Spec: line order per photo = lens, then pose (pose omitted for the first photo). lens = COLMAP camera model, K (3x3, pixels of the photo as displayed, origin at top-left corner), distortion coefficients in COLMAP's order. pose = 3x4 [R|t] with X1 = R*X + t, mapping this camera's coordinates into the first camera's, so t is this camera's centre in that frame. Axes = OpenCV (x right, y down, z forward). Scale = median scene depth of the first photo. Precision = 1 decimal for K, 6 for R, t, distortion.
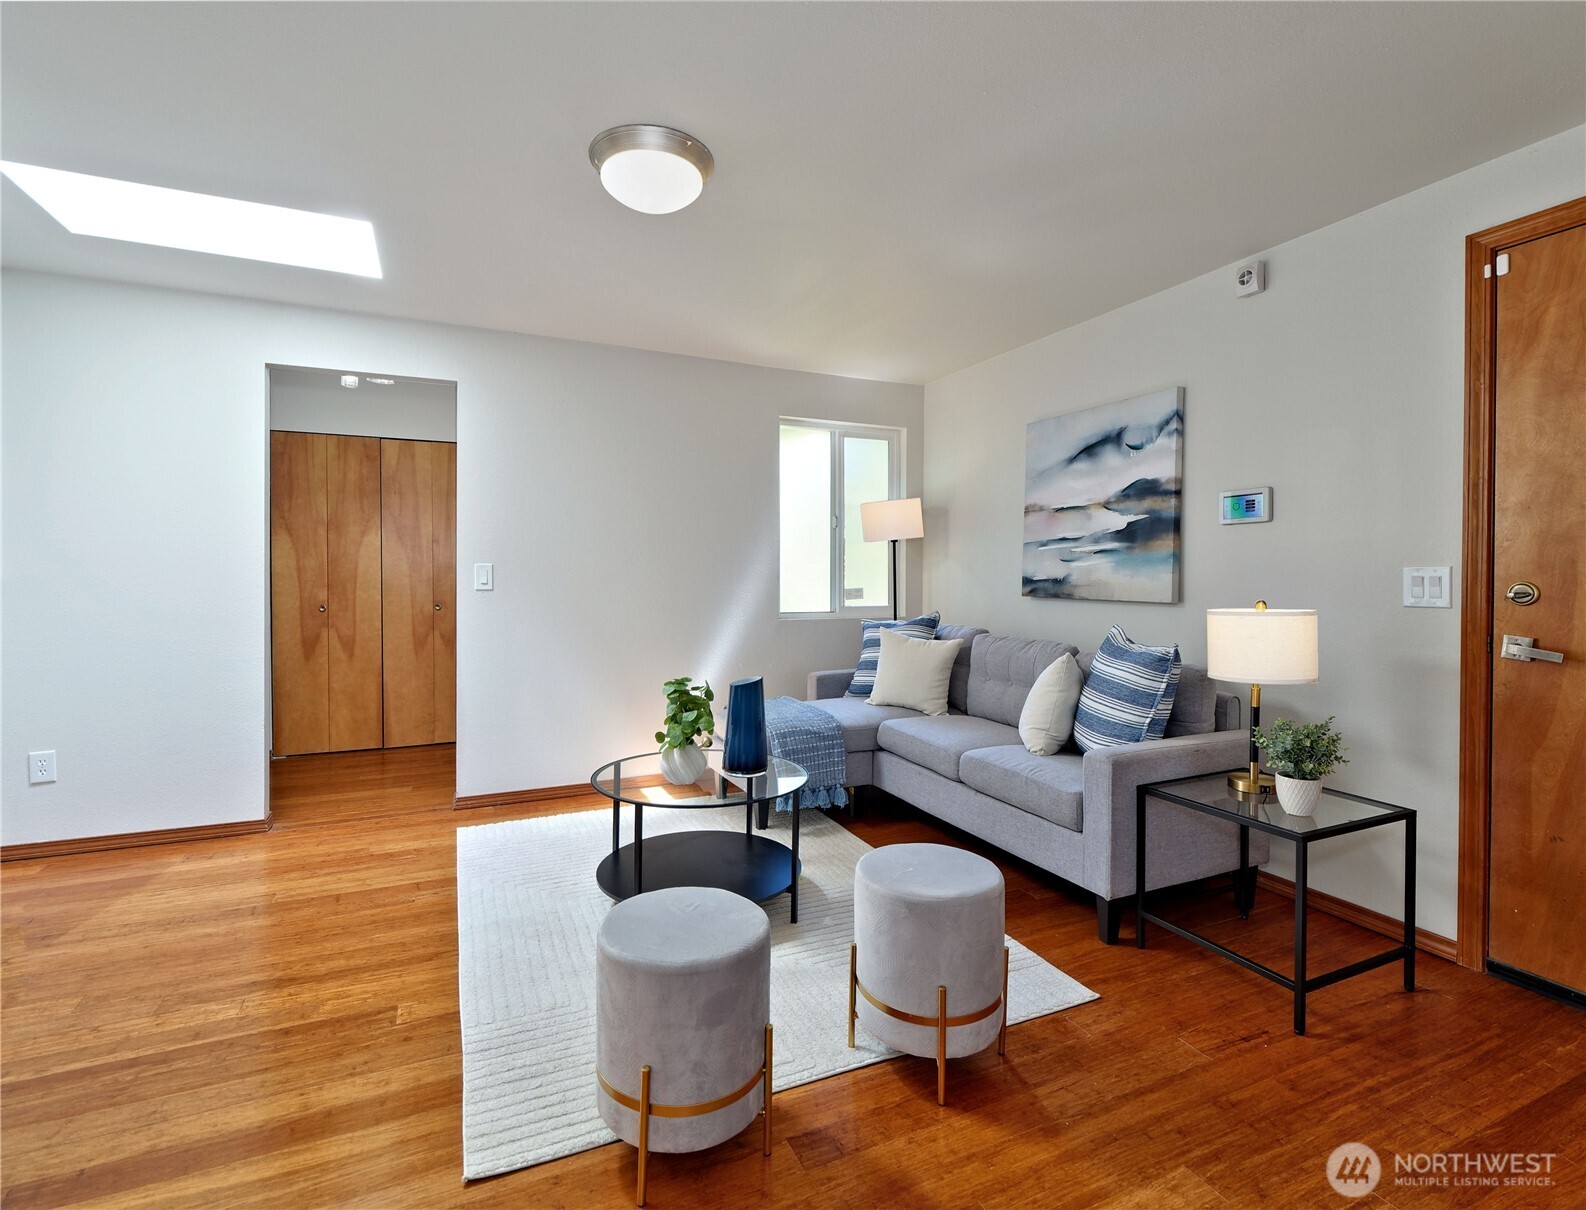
lens RADIAL K [[768.4, 0, 785.9], [0, 768.4, 580.5], [0, 0, 1]] dist [0.001904, 0.000195]
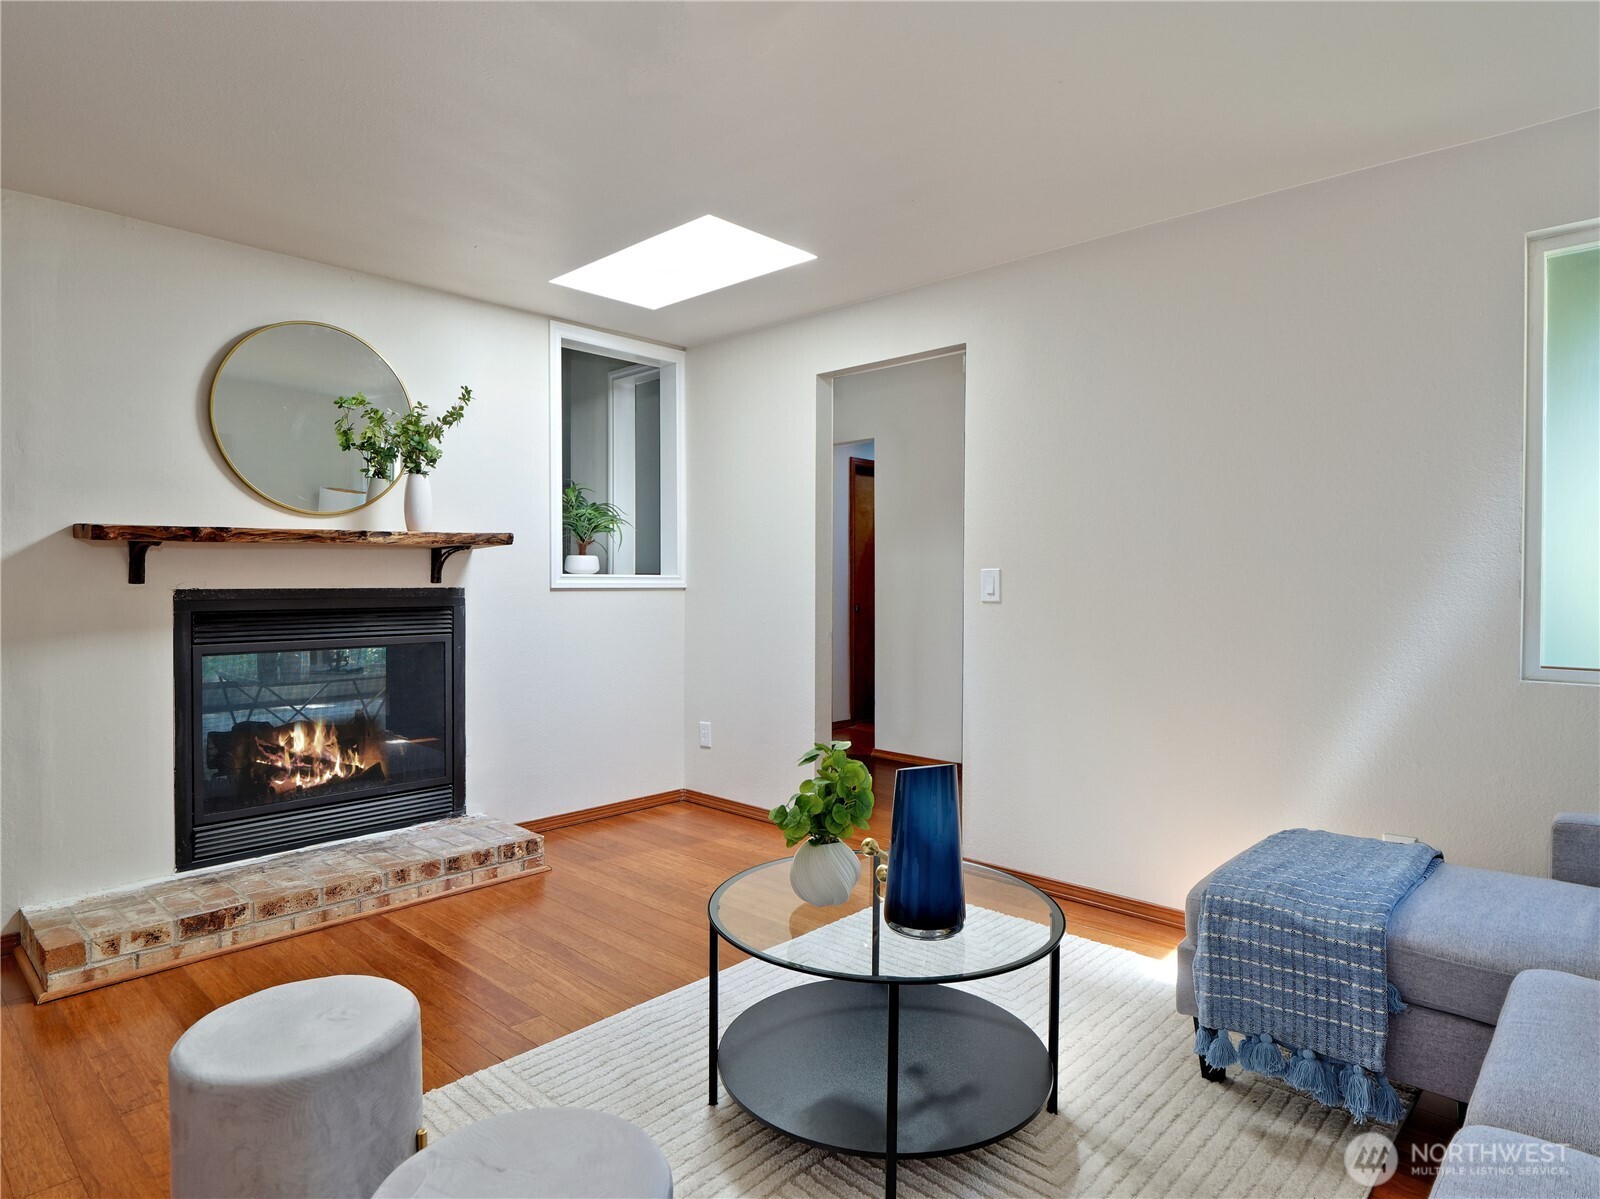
lens RADIAL K [[912.5, 0, 800.0], [0, 912.5, 599.5], [0, 0, 1]] dist [0.001859, -0.000790]
pose [[0.381412, 0.019435, -0.924201, 0.395927], [-0.005373, 0.999809, 0.018807, -0.006668], [0.924390, -0.002208, 0.381443, 0.478239]]
